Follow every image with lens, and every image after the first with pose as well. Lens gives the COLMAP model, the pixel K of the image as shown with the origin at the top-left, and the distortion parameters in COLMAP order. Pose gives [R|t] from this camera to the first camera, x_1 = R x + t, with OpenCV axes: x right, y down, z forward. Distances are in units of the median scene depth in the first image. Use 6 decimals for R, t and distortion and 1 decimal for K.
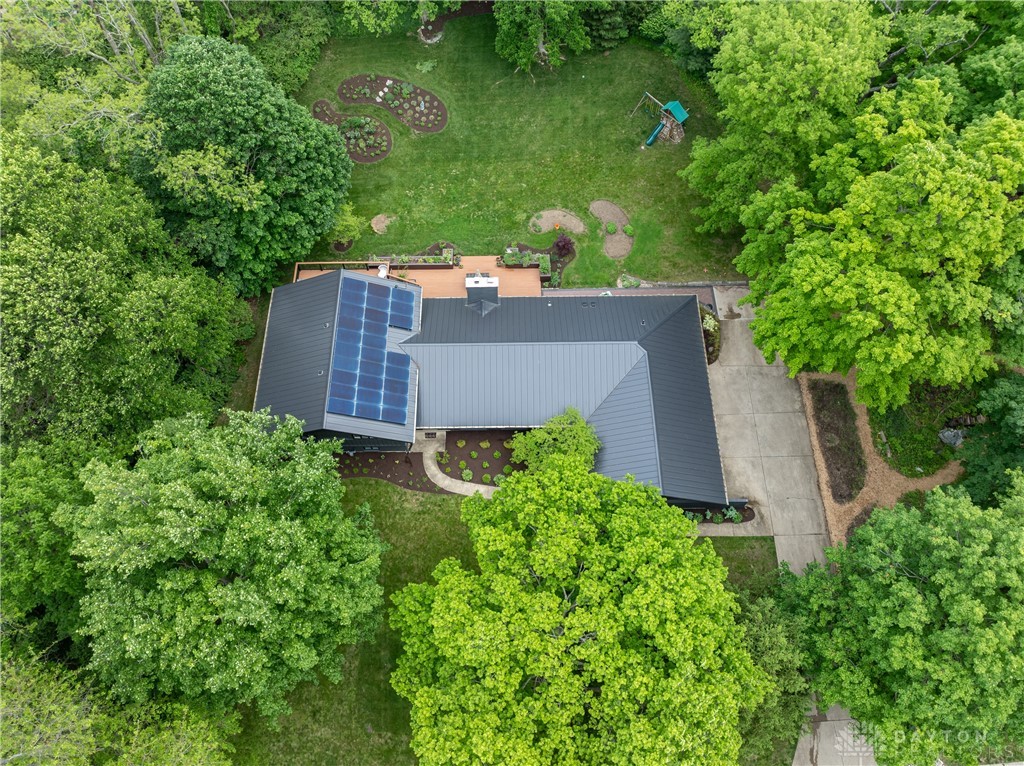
lens RADIAL K [[756.8, 0, 503.7], [0, 756.8, 385.1], [0, 0, 1]] dist [-0.022477, 0.002251]
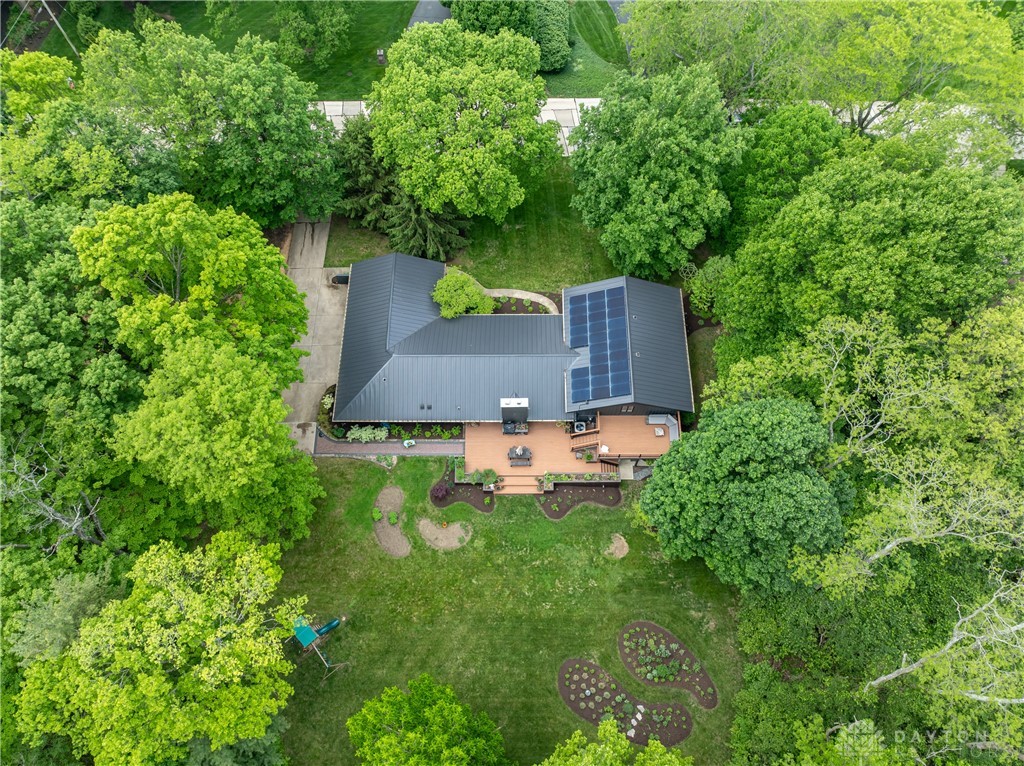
lens RADIAL K [[718.6, 0, 512.0], [0, 718.6, 383.0], [0, 0, 1]] dist [-0.021812, 0.001169]
pose [[-0.999751, -0.001123, 0.022274, -0.049795], [0.018157, -0.620955, 0.783636, -0.994421], [0.012951, 0.783846, 0.620821, 0.276472]]
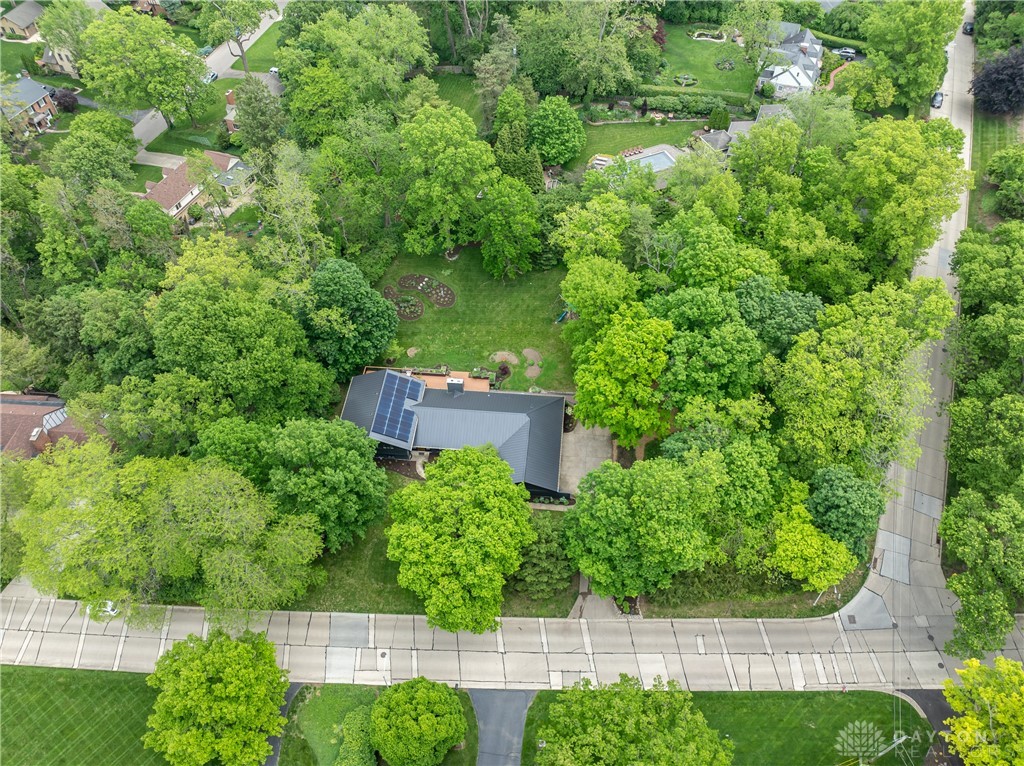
lens RADIAL K [[769.6, 0, 517.2], [0, 769.6, 408.9], [0, 0, 1]] dist [-0.012911, -0.003505]
pose [[0.995000, 0.077231, -0.063335, 0.273237], [-0.087521, 0.979712, -0.180291, 0.293511], [0.048126, 0.184933, 0.981572, -0.997512]]
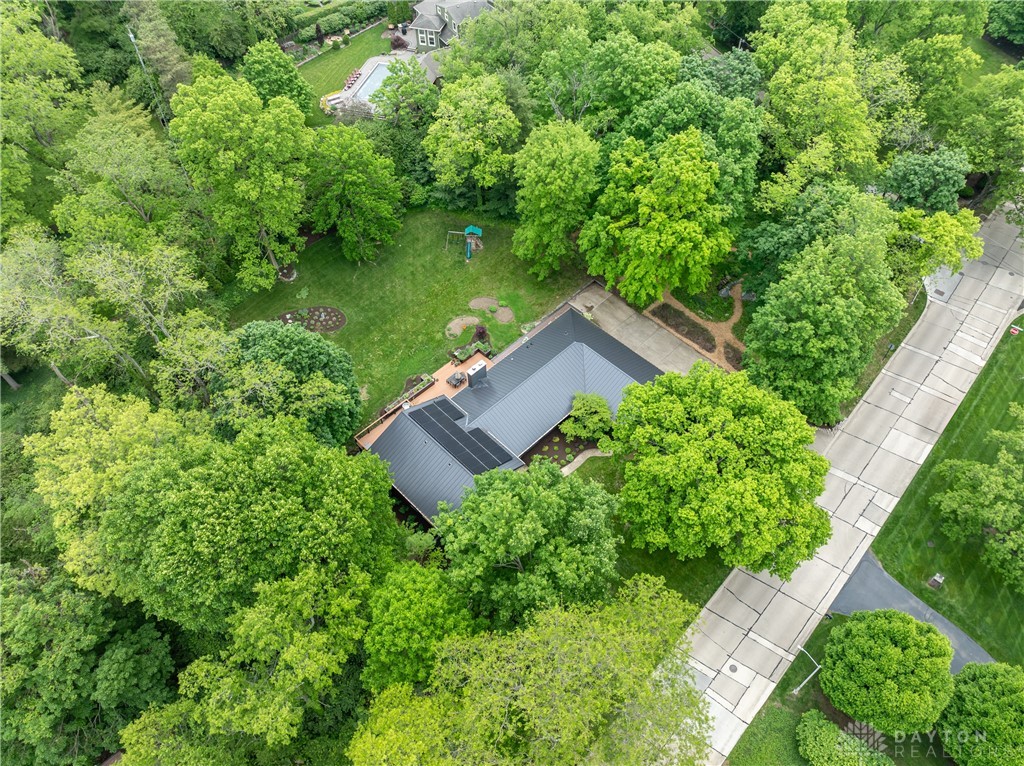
lens RADIAL K [[718.6, 0, 512.0], [0, 718.6, 383.0], [0, 0, 1]] dist [-0.021812, 0.001169]
pose [[0.719901, -0.546481, 0.427904, -0.613051], [0.619690, 0.783742, -0.041634, -0.006596], [-0.312614, 0.295140, 0.902865, -0.321833]]
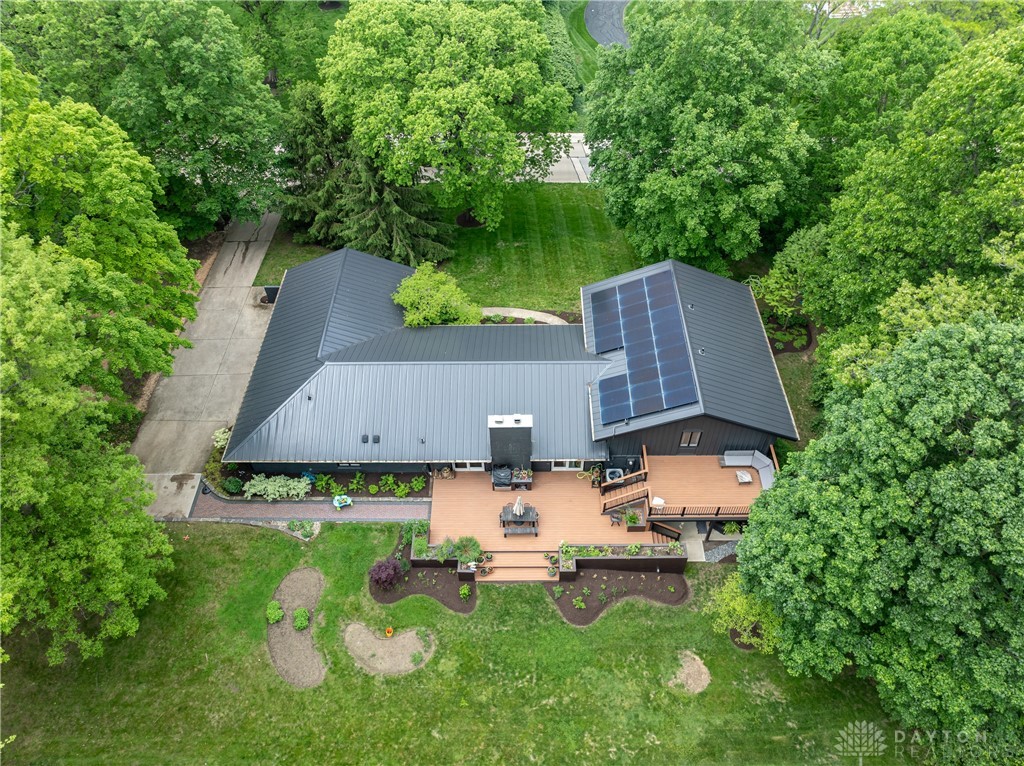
lens RADIAL K [[718.6, 0, 512.0], [0, 718.6, 383.0], [0, 0, 1]] dist [-0.021812, 0.001169]
pose [[-0.999652, 0.005225, 0.025852, -0.048711], [0.022188, -0.363349, 0.931389, -0.770933], [0.014259, 0.931639, 0.363106, 0.708440]]
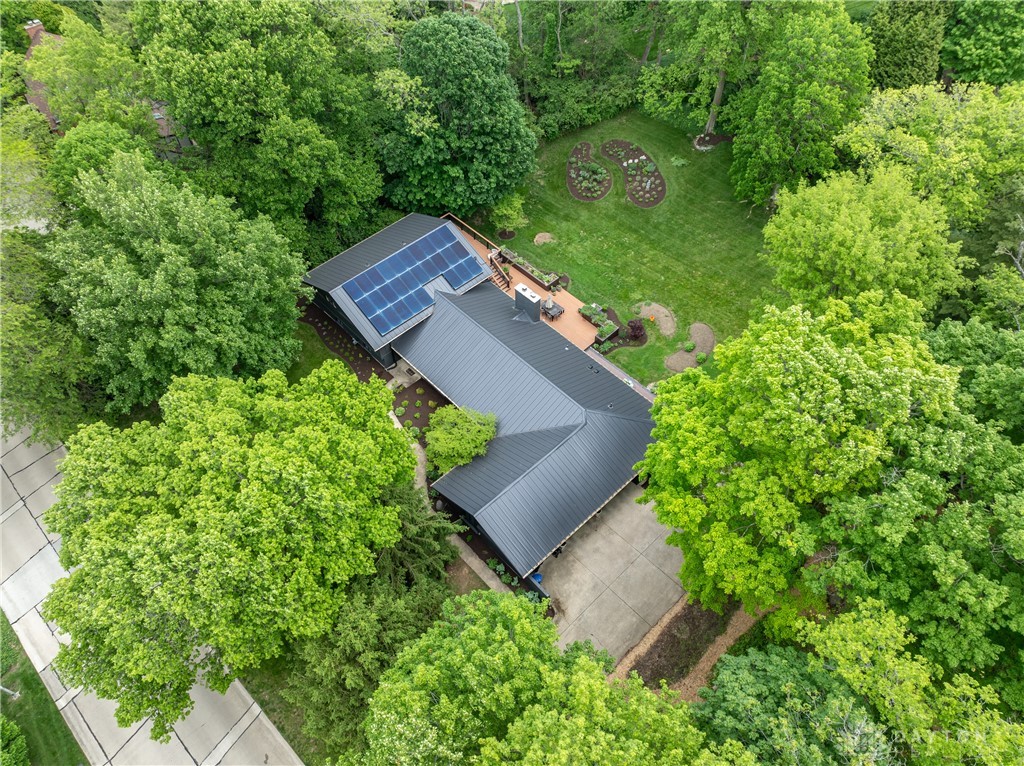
lens RADIAL K [[718.6, 0, 512.0], [0, 718.6, 383.0], [0, 0, 1]] dist [-0.021812, 0.001169]
pose [[0.680114, 0.577700, -0.451339, 0.506402], [-0.647568, 0.762008, -0.000462, -0.019773], [0.343657, 0.292587, 0.892352, 0.090734]]
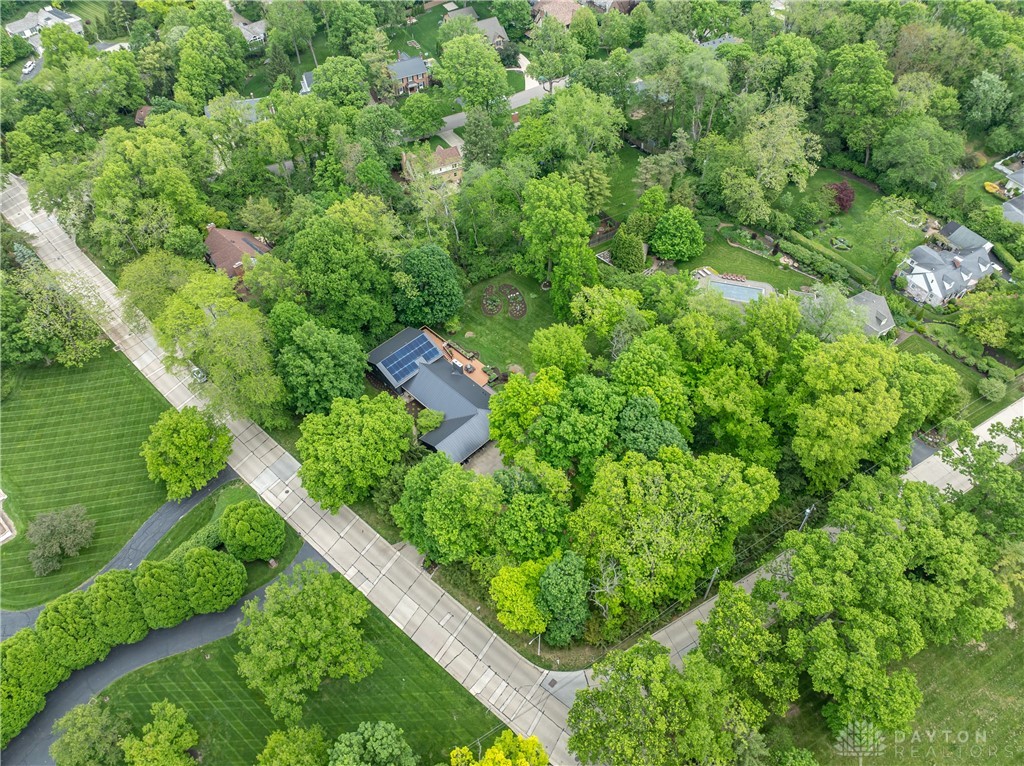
lens RADIAL K [[706.1, 0, 519.5], [0, 706.1, 383.7], [0, 0, 1]] dist [-0.004139, -0.001072]
pose [[0.706981, 0.539291, -0.457541, 1.316240], [-0.627892, 0.776345, -0.055147, -0.078136], [0.325469, 0.326274, 0.887477, -1.135056]]
